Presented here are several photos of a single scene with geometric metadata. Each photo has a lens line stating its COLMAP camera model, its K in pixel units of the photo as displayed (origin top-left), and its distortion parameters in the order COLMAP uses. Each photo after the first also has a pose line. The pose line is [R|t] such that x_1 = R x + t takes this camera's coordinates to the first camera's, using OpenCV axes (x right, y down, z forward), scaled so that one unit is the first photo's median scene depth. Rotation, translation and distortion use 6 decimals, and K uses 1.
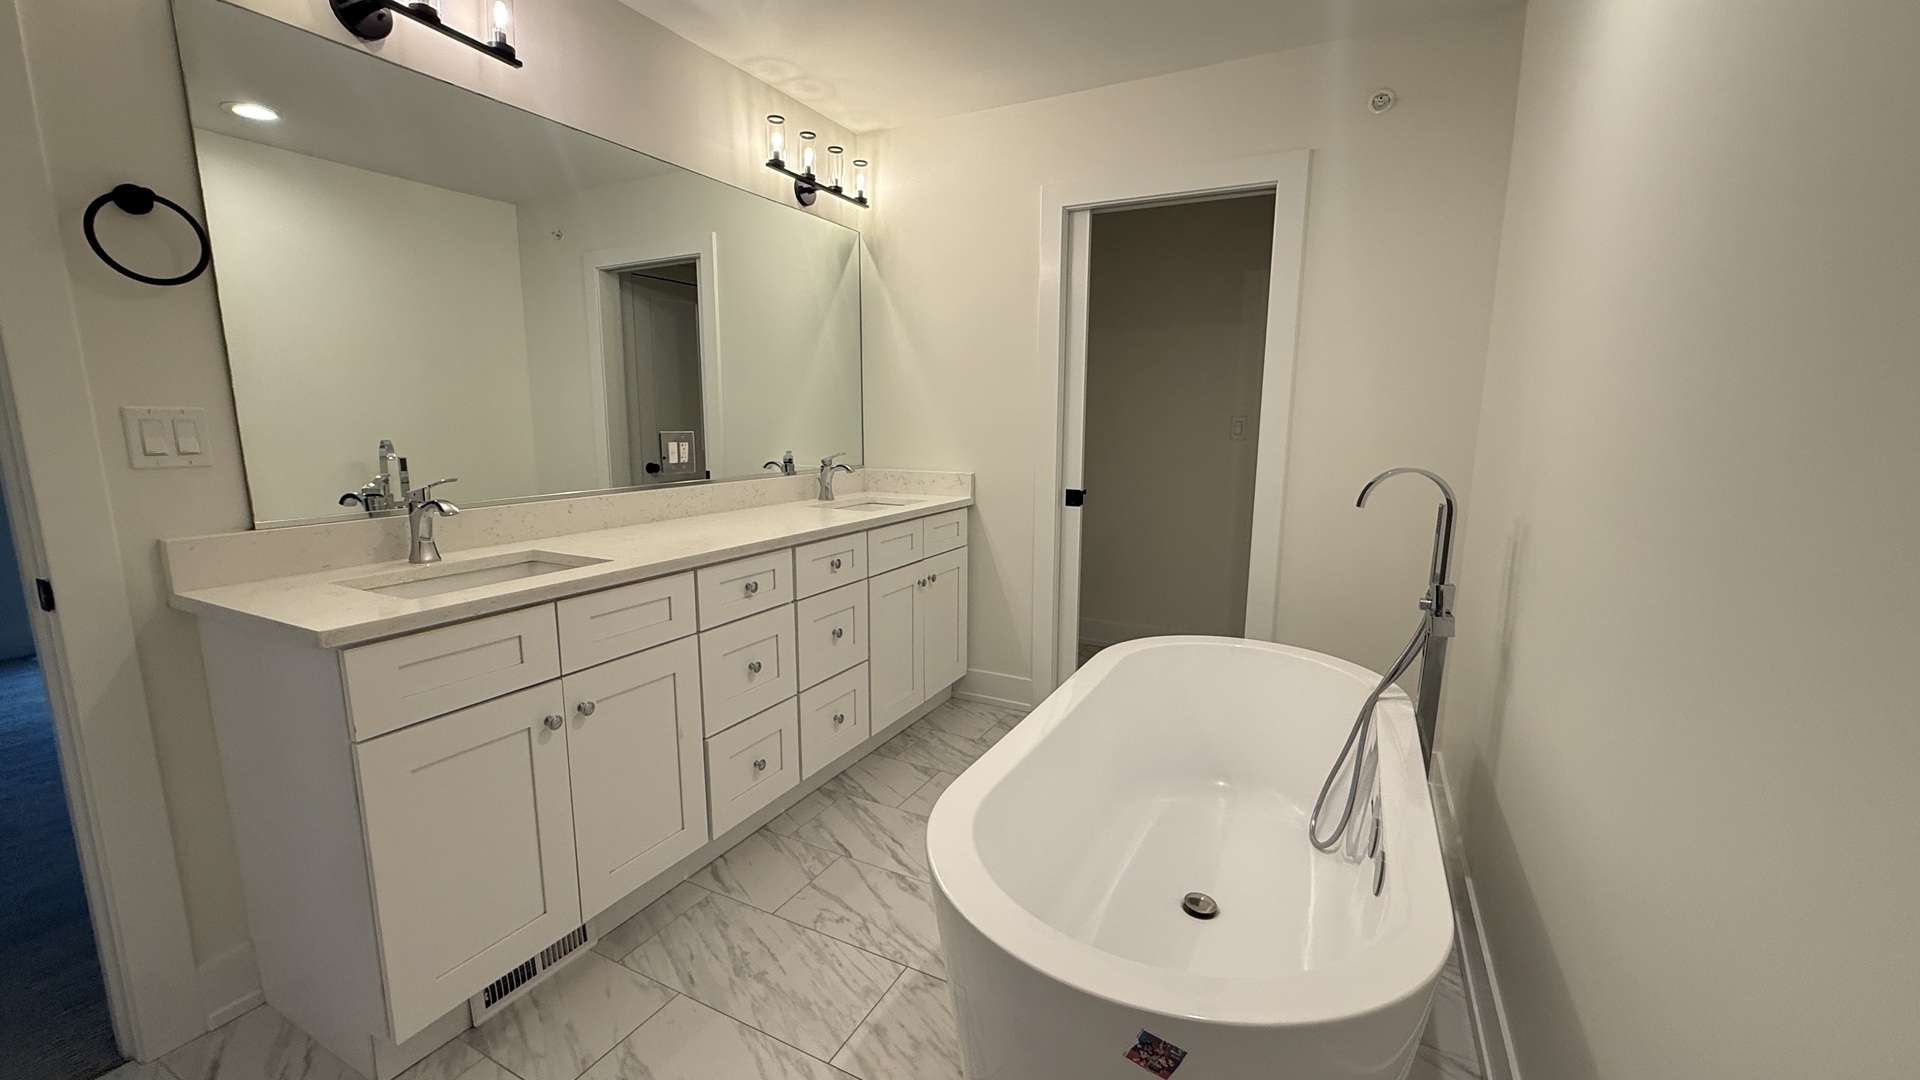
lens RADIAL K [[763.0, 0, 968.4], [0, 763.0, 543.3], [0, 0, 1]] dist [0.000323, -0.000879]
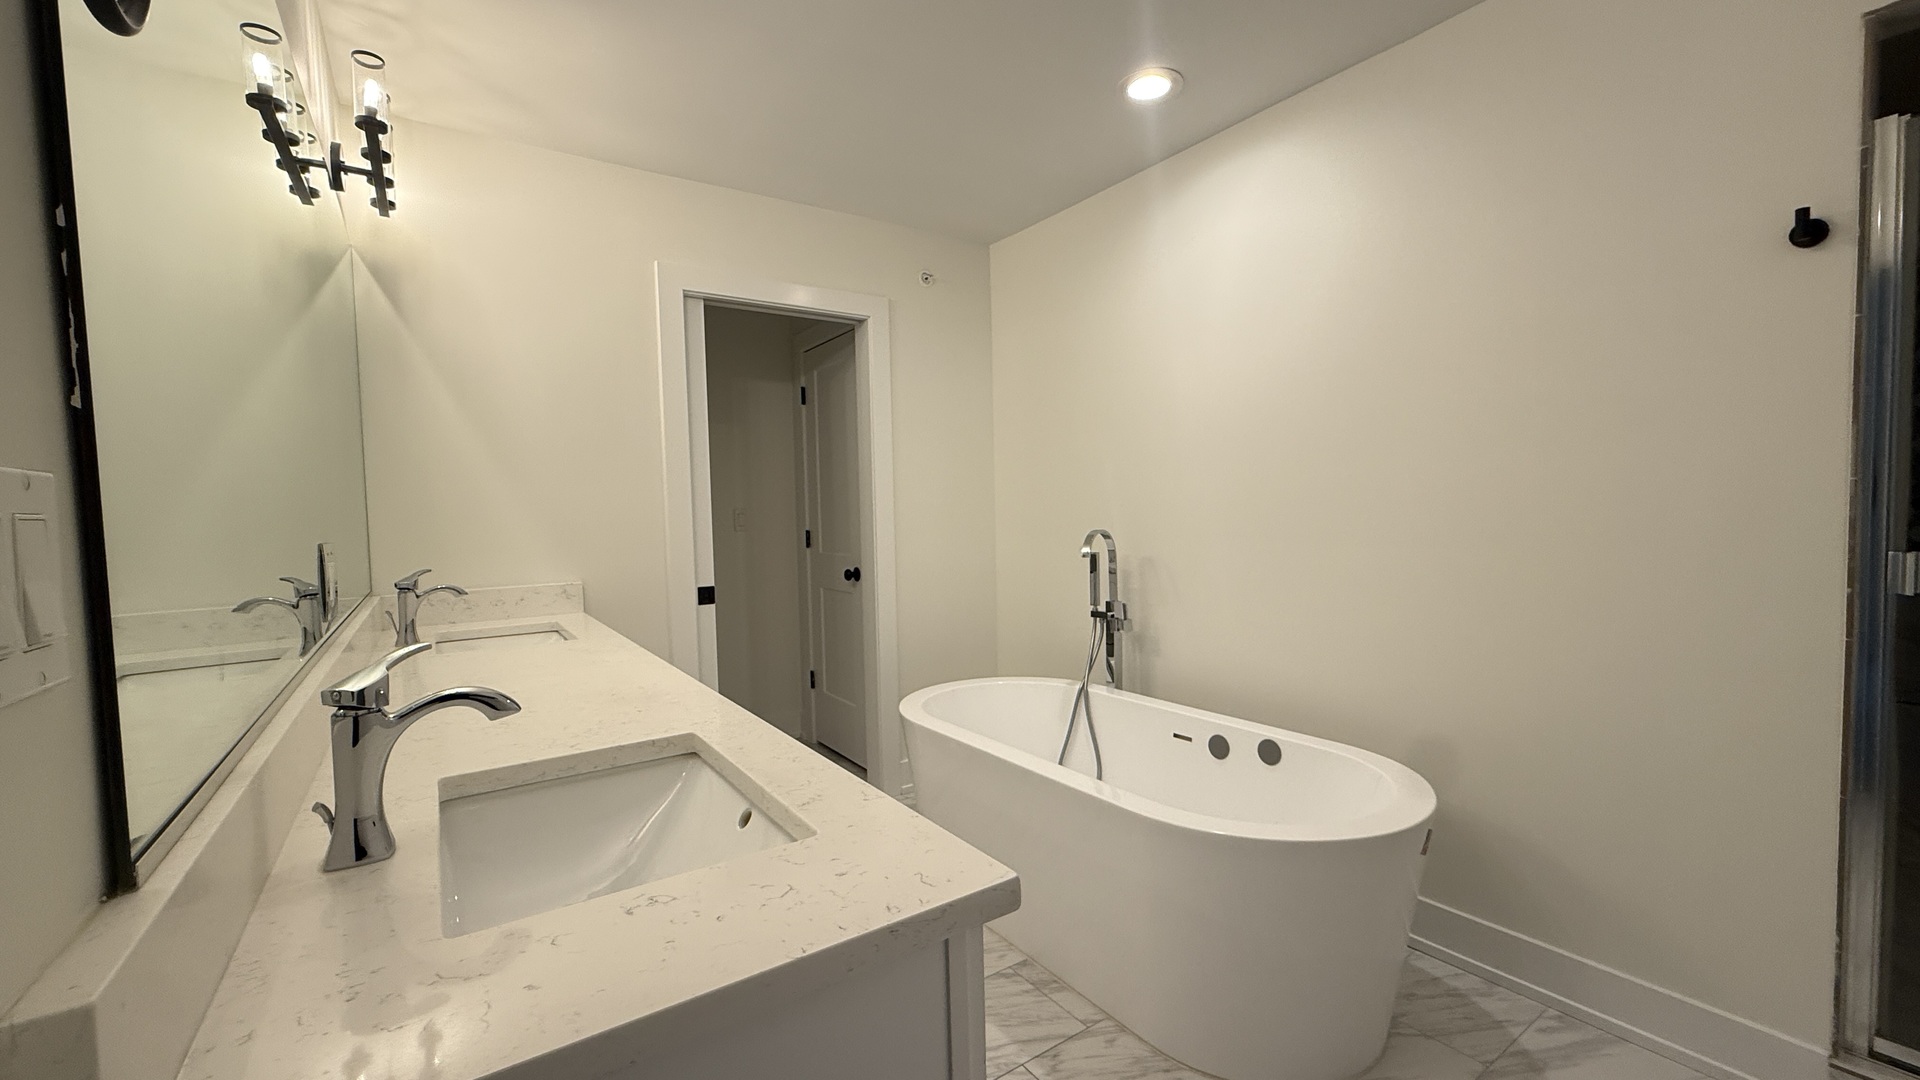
lens RADIAL K [[763.0, 0, 962.2], [0, 763.0, 541.4], [0, 0, 1]] dist [0.000323, -0.000879]
pose [[0.484287, -0.058256, 0.872968, -0.514287], [0.171119, 0.984817, -0.029210, -0.043856], [-0.858012, 0.163528, 0.486902, 0.274894]]
